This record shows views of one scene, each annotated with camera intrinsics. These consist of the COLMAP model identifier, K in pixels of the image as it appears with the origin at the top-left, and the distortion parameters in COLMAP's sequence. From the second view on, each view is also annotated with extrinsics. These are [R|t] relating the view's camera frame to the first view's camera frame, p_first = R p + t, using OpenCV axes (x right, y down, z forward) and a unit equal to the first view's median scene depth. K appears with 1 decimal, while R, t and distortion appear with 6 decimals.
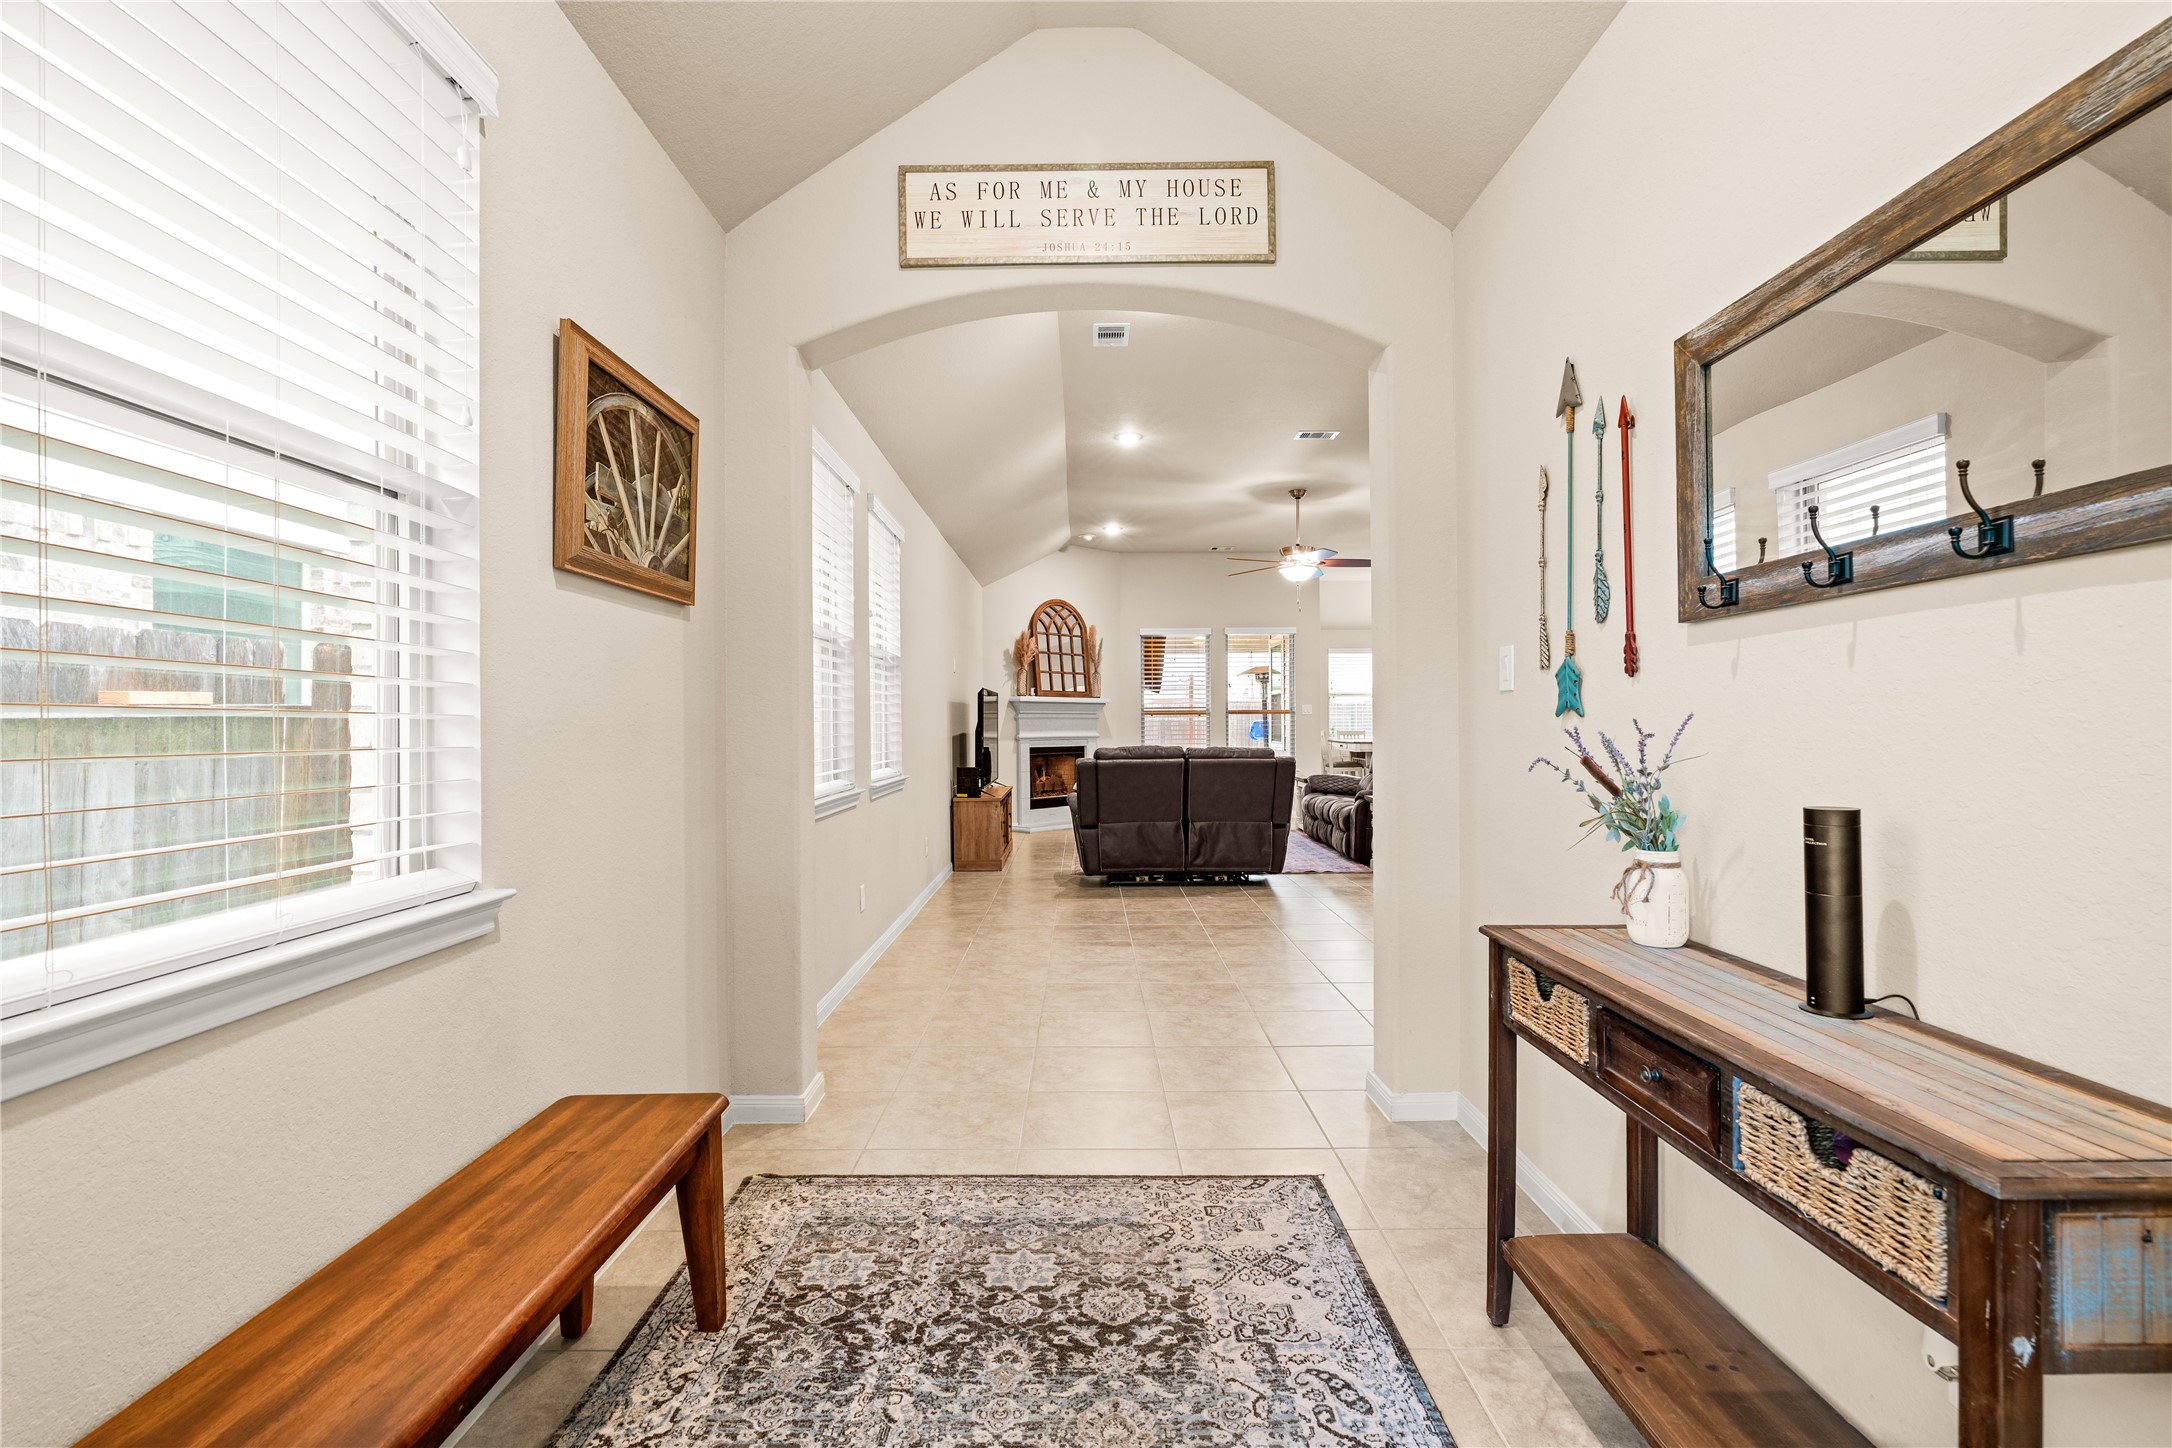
lens RADIAL K [[976.6, 0, 1085.7], [0, 976.6, 723.3], [0, 0, 1]] dist [-0.008404, 0.002582]
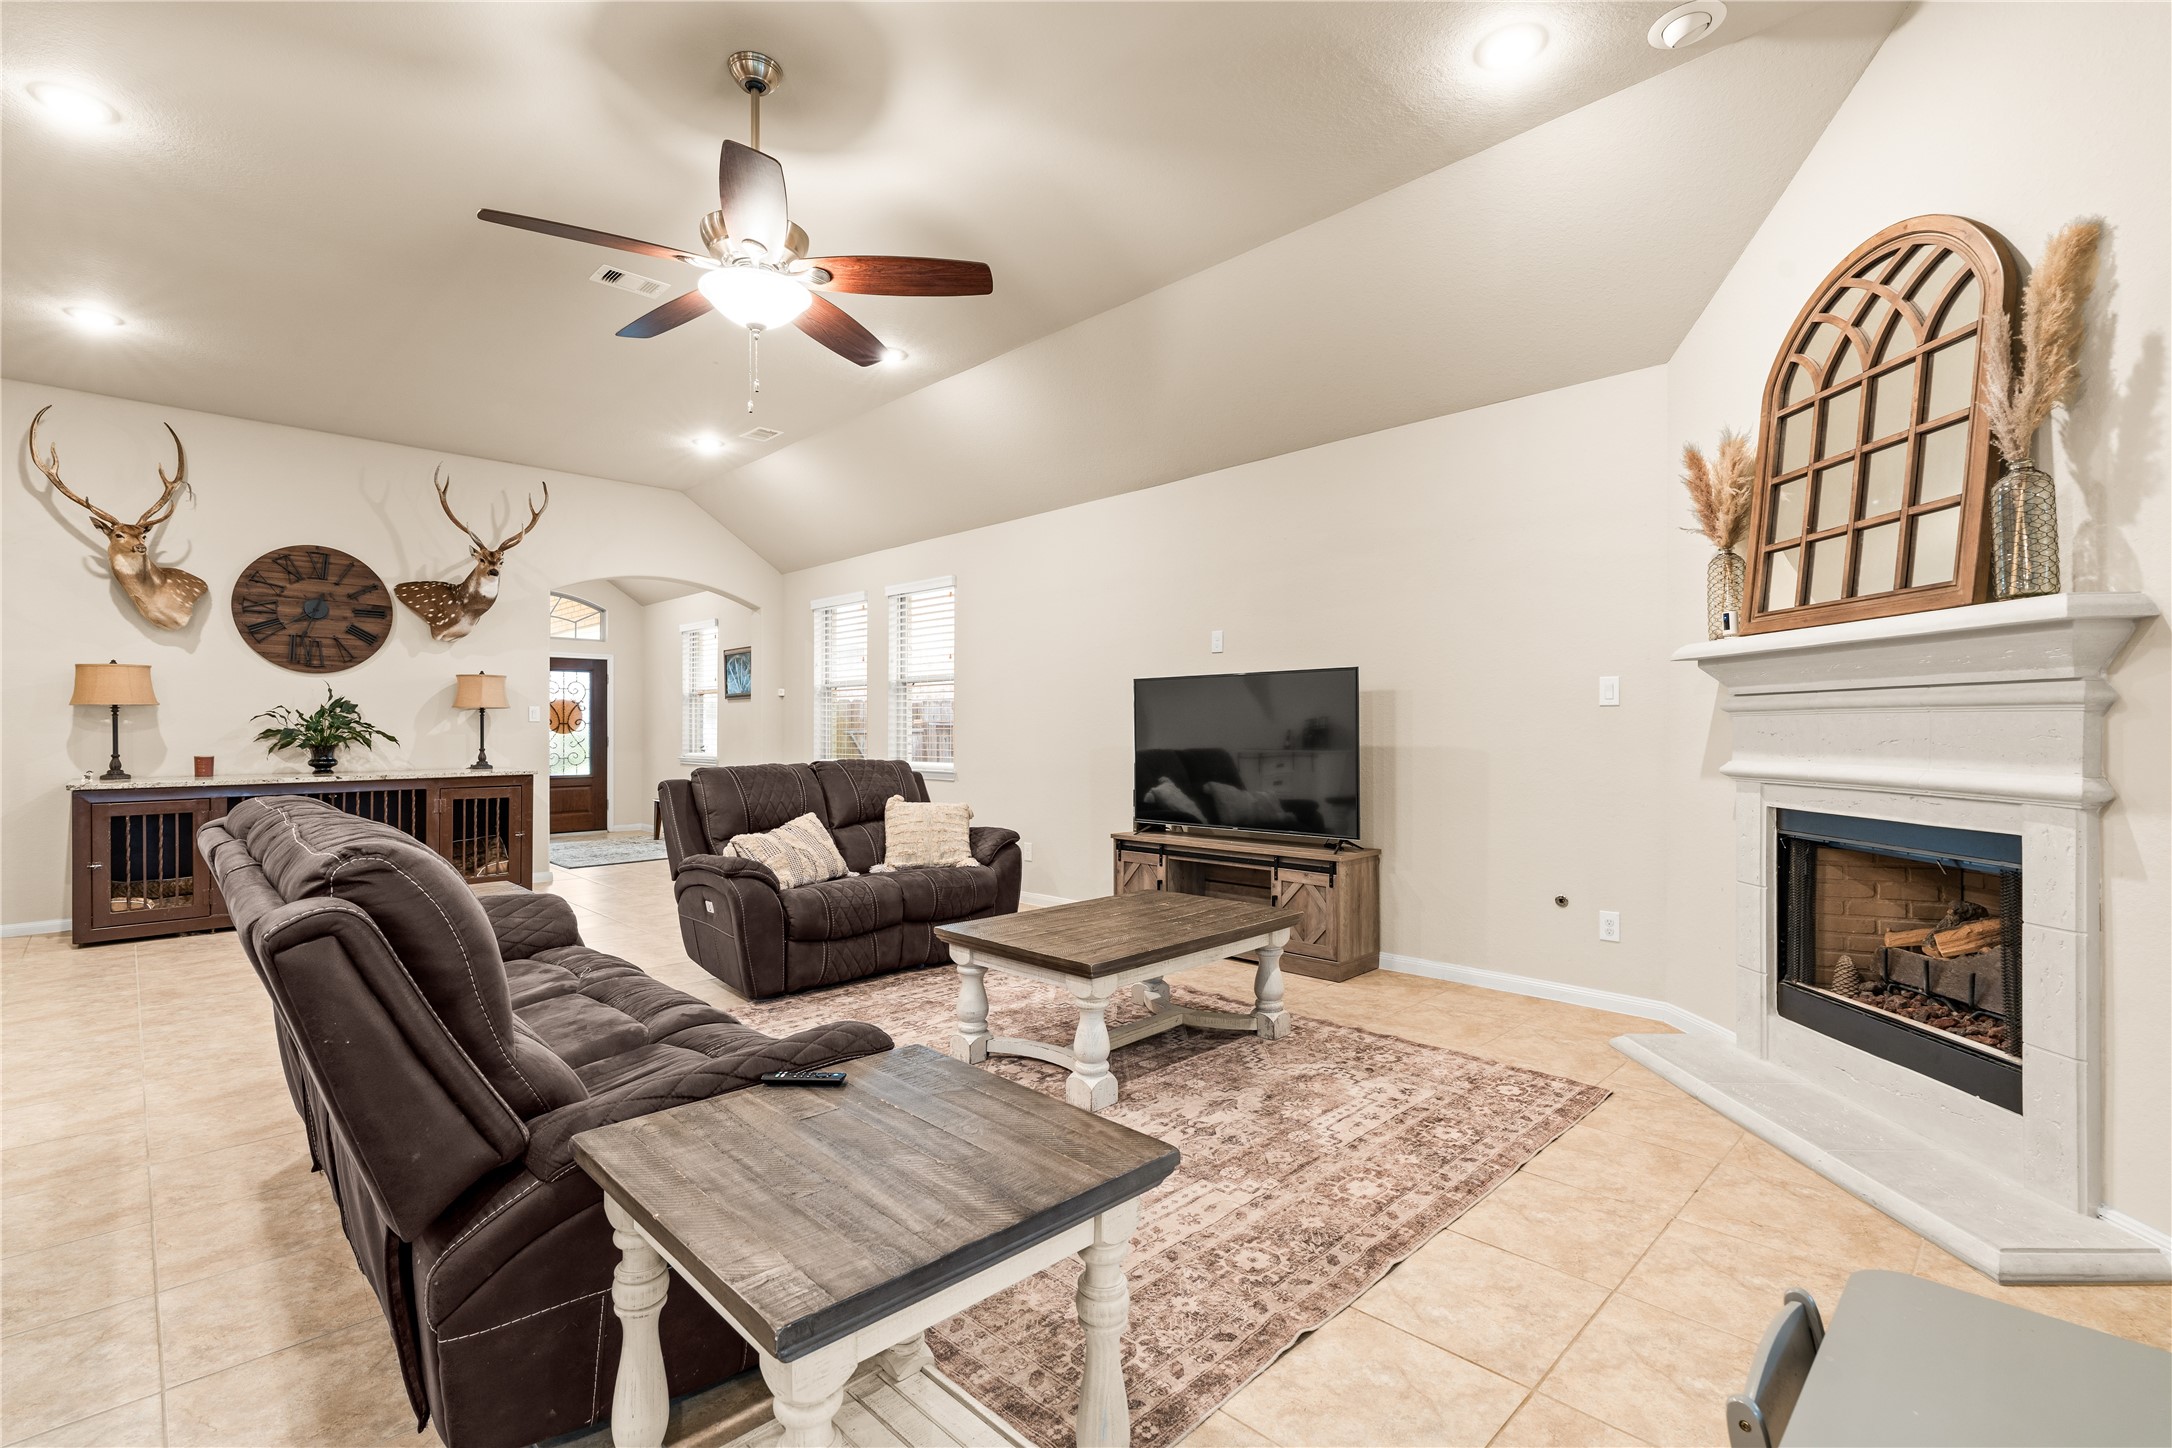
lens RADIAL K [[976.6, 0, 1090.4], [0, 976.6, 725.2], [0, 0, 1]] dist [-0.008404, 0.002582]
pose [[-0.709499, 0.002866, -0.704700, 0.293083], [0.006441, 0.999976, -0.002417, -0.001132], [0.704677, -0.006254, -0.709501, 1.032735]]
